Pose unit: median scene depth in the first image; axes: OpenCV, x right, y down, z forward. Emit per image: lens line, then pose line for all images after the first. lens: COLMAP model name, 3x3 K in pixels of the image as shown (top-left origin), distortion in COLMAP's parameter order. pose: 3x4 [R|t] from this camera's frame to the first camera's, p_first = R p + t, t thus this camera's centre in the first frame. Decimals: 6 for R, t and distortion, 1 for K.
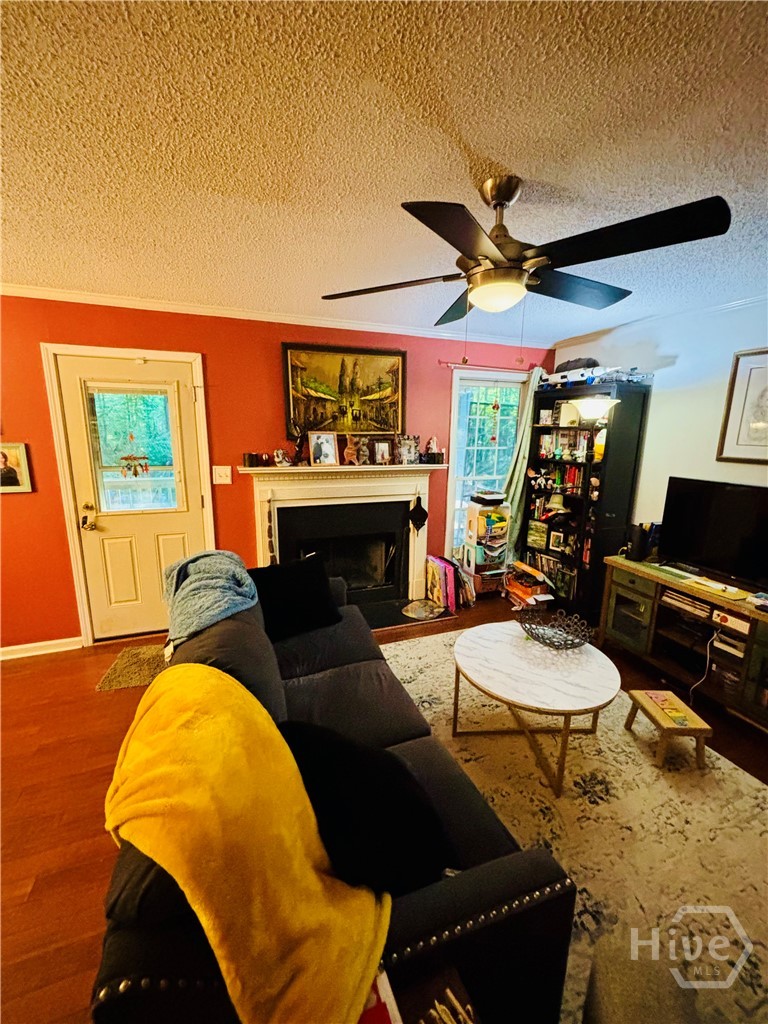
lens RADIAL K [[413.1, 0, 382.0], [0, 413.1, 509.1], [0, 0, 1]] dist [0.000367, -0.001712]
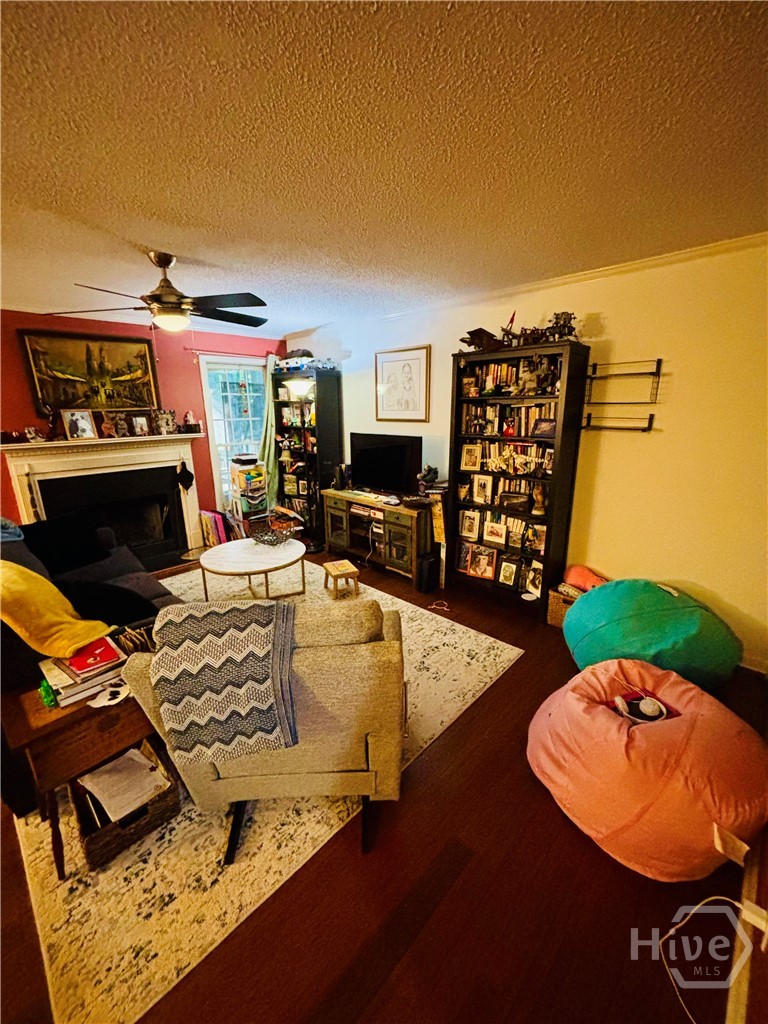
lens RADIAL K [[413.1, 0, 385.2], [0, 413.1, 509.7], [0, 0, 1]] dist [0.000367, -0.001712]
pose [[0.903684, -0.127326, 0.408831, 0.122358], [0.103827, 0.991431, 0.079272, 0.082397], [-0.415422, -0.029189, 0.909161, -0.385561]]
